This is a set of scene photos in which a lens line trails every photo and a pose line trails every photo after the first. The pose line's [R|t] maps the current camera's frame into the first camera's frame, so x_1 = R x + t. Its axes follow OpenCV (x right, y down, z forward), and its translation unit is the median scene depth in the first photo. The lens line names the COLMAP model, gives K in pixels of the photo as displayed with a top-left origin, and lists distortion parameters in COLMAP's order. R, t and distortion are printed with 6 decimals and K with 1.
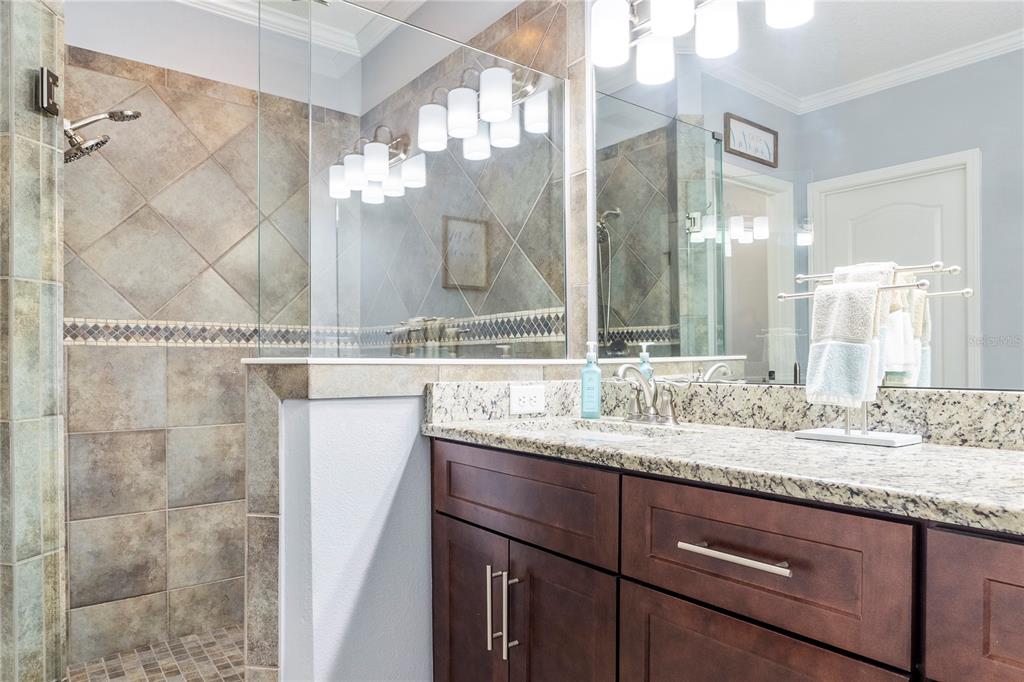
lens RADIAL K [[640.2, 0, 510.4], [0, 640.2, 352.1], [0, 0, 1]] dist [-0.012071, 0.000224]
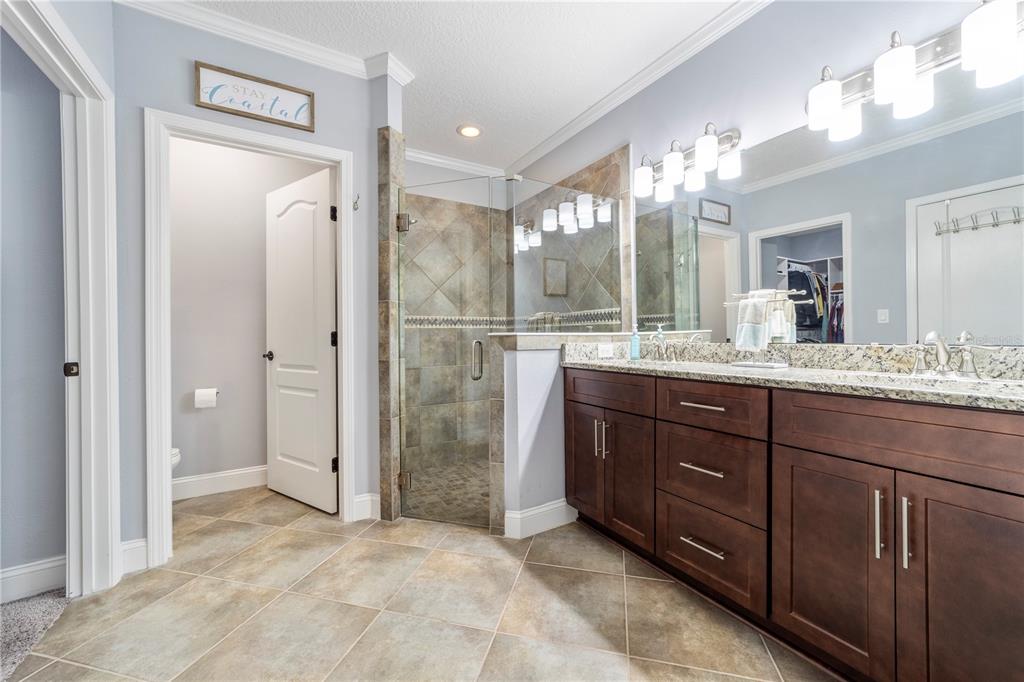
lens RADIAL K [[393.1, 0, 516.5], [0, 393.1, 330.4], [0, 0, 1]] dist [-0.007799, 0.002199]
pose [[0.993157, -0.008646, -0.116467, -0.103403], [0.009074, 0.999954, 0.003145, -0.002818], [0.116435, -0.004180, 0.993190, -0.322193]]
